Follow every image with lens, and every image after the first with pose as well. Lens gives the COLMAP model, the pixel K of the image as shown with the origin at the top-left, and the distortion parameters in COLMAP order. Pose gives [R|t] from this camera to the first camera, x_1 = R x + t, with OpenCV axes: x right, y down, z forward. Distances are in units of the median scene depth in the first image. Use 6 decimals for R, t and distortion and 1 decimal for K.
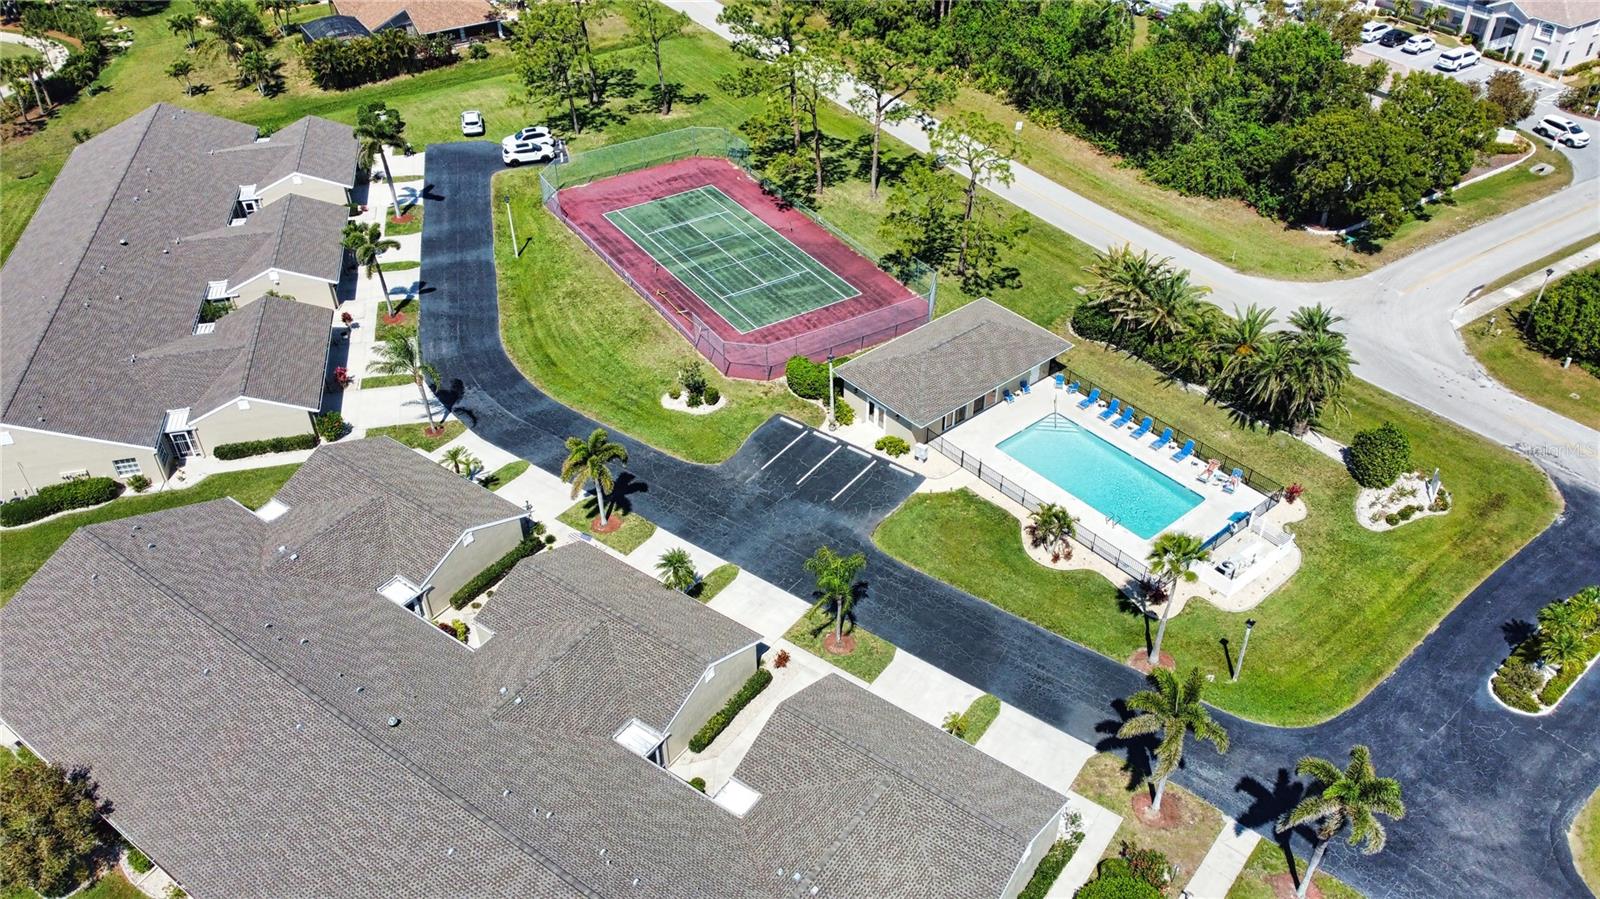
lens RADIAL K [[1214.1, 0, 800.0], [0, 1214.1, 449.5], [0, 0, 1]] dist [0.002827, -0.002633]
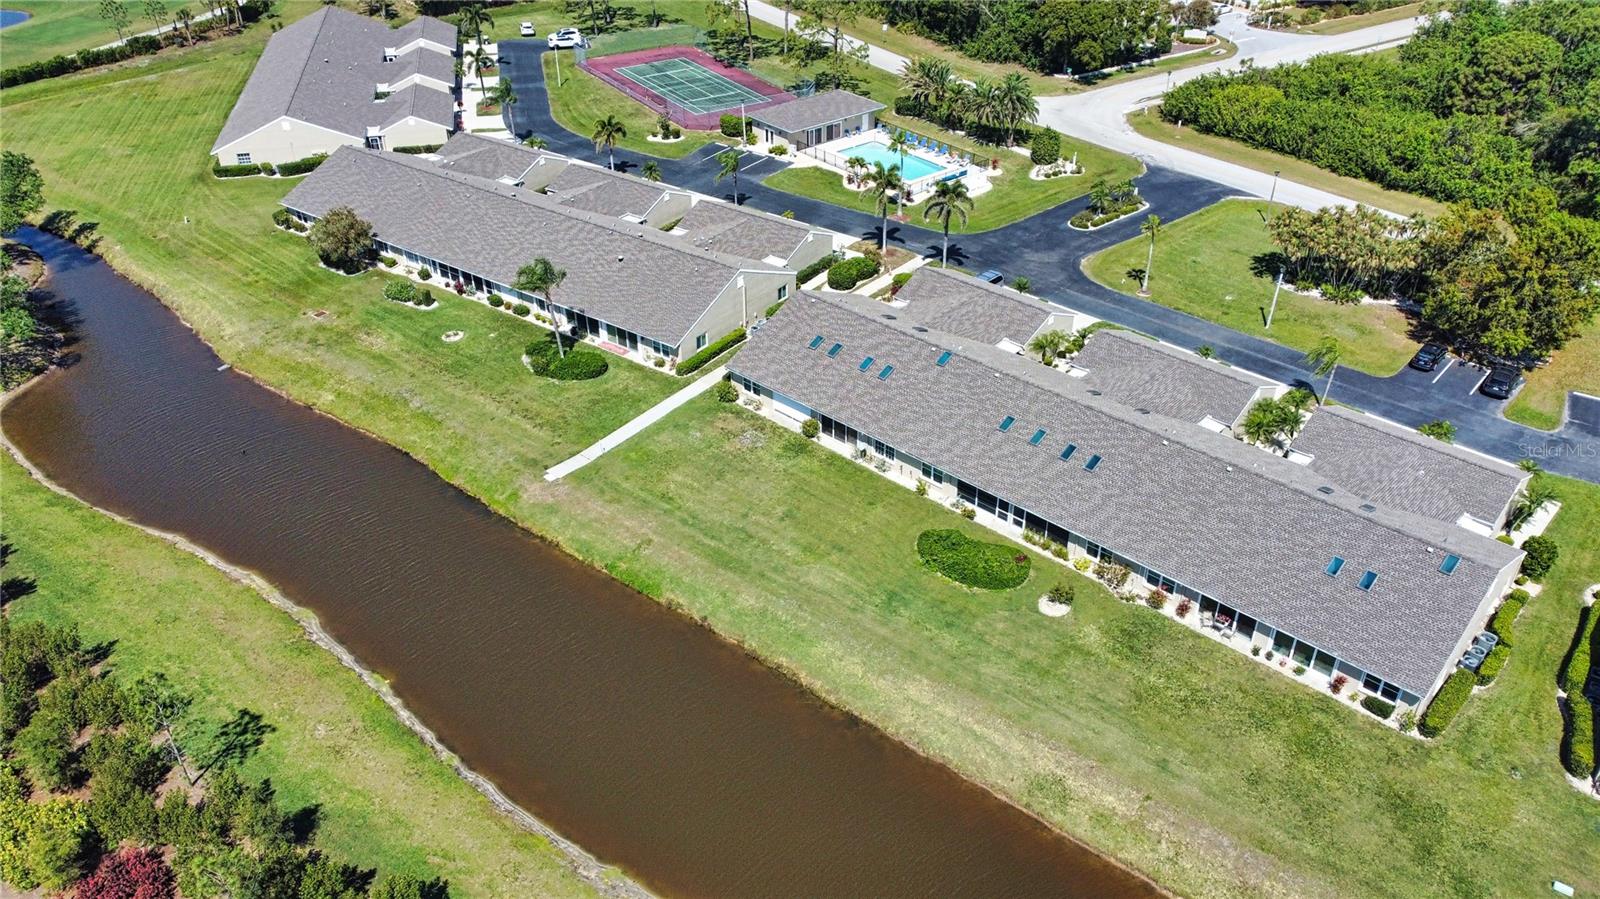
lens RADIAL K [[1209.2, 0, 800.0], [0, 1209.2, 449.5], [0, 0, 1]] dist [0.000247, -0.001962]
pose [[0.999989, 0.004384, 0.001832, 0.096290], [-0.004240, 0.997397, -0.071976, 0.498517], [-0.002143, 0.071968, 0.997405, -0.644030]]
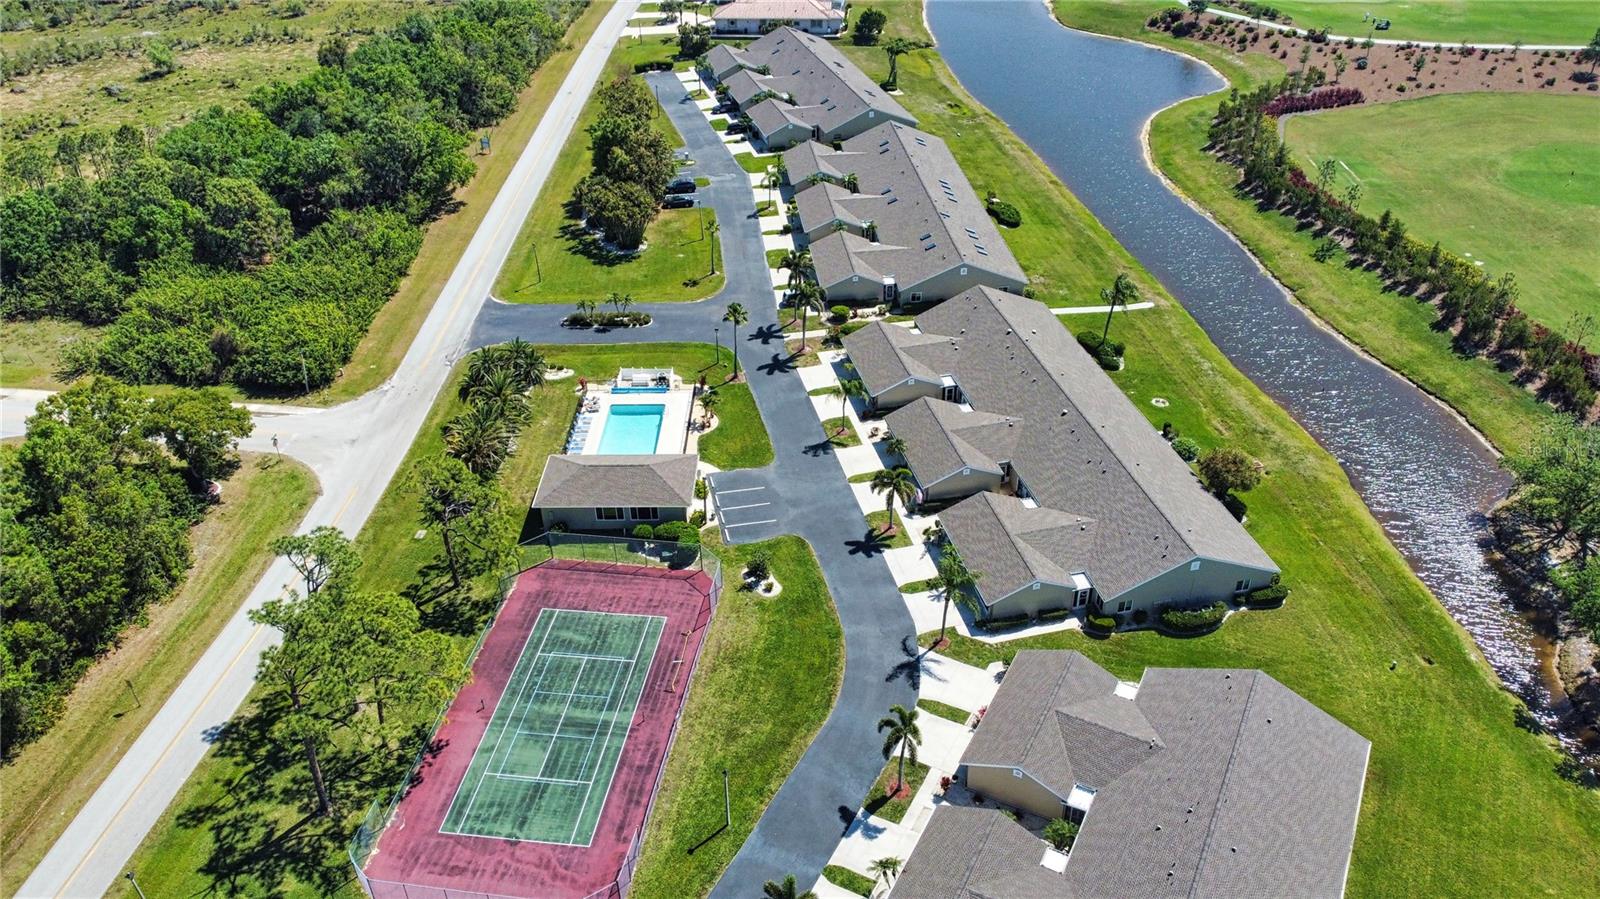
lens RADIAL K [[1209.2, 0, 800.0], [0, 1209.2, 449.5], [0, 0, 1]] dist [0.000247, -0.001962]
pose [[-0.756222, -0.349363, 0.553240, -0.746784], [0.415851, 0.396175, 0.818604, -1.079233], [-0.505170, 0.849112, -0.154313, 1.012831]]
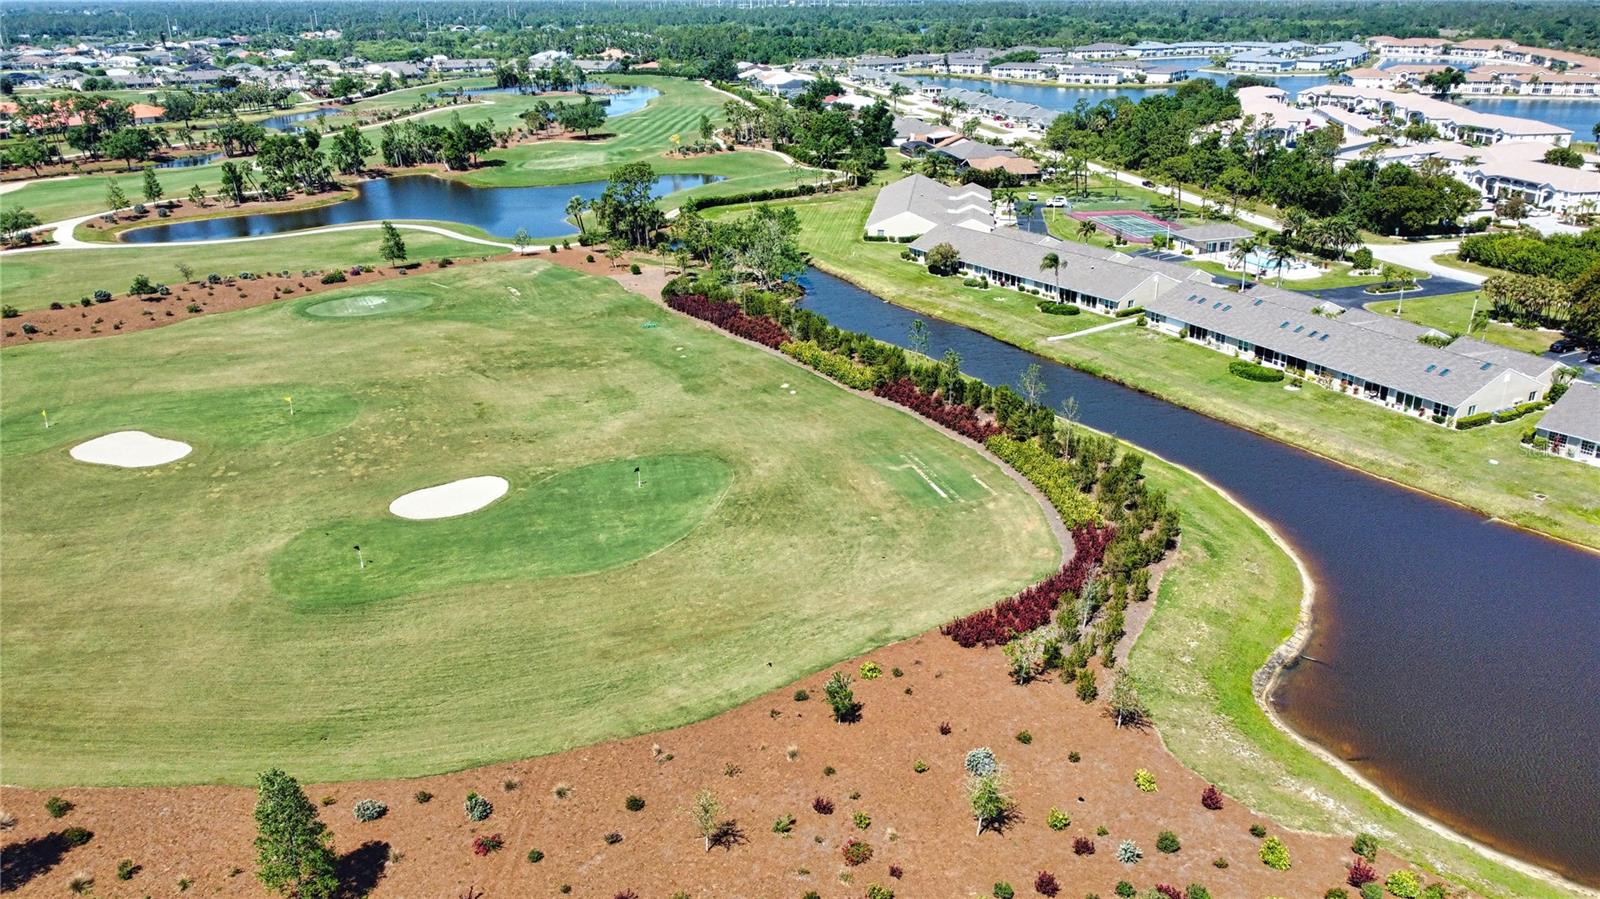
lens RADIAL K [[1209.2, 0, 800.0], [0, 1209.2, 449.5], [0, 0, 1]] dist [0.000247, -0.001962]
pose [[0.937727, 0.125237, -0.324011, 0.182869], [-0.210502, 0.946848, -0.243243, 1.202097], [0.276326, 0.296301, 0.914248, -1.576292]]
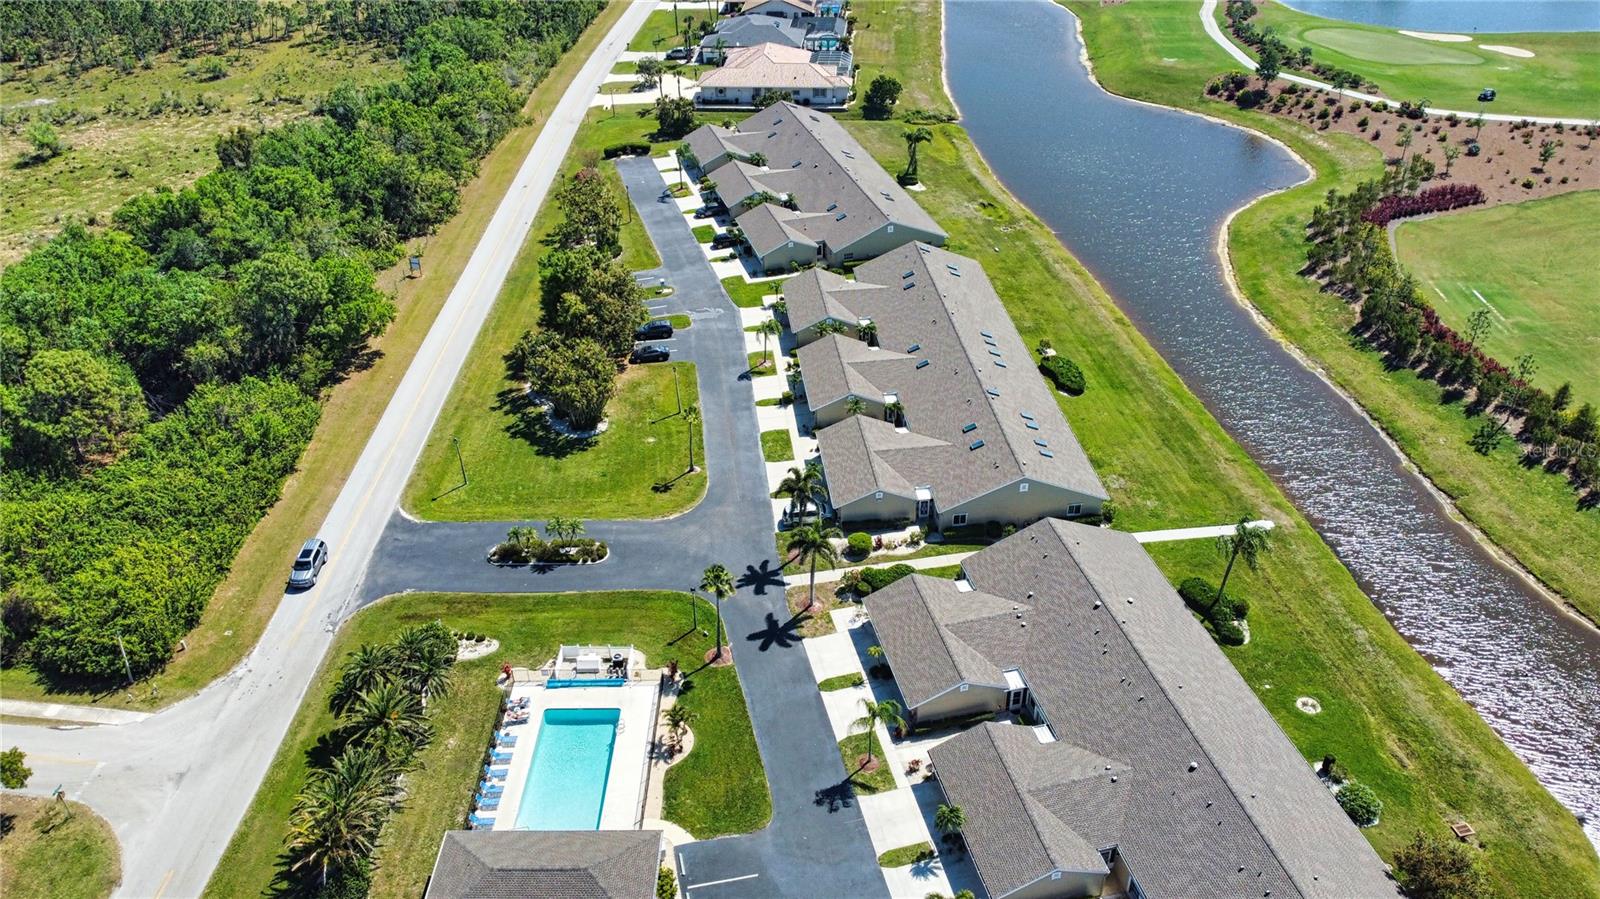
lens RADIAL K [[1209.2, 0, 800.0], [0, 1209.2, 449.5], [0, 0, 1]] dist [0.000247, -0.001962]
pose [[-0.758907, -0.346864, 0.551131, -0.406604], [0.415232, 0.394199, 0.819871, -0.853055], [-0.501639, 0.851054, -0.155132, 0.707566]]
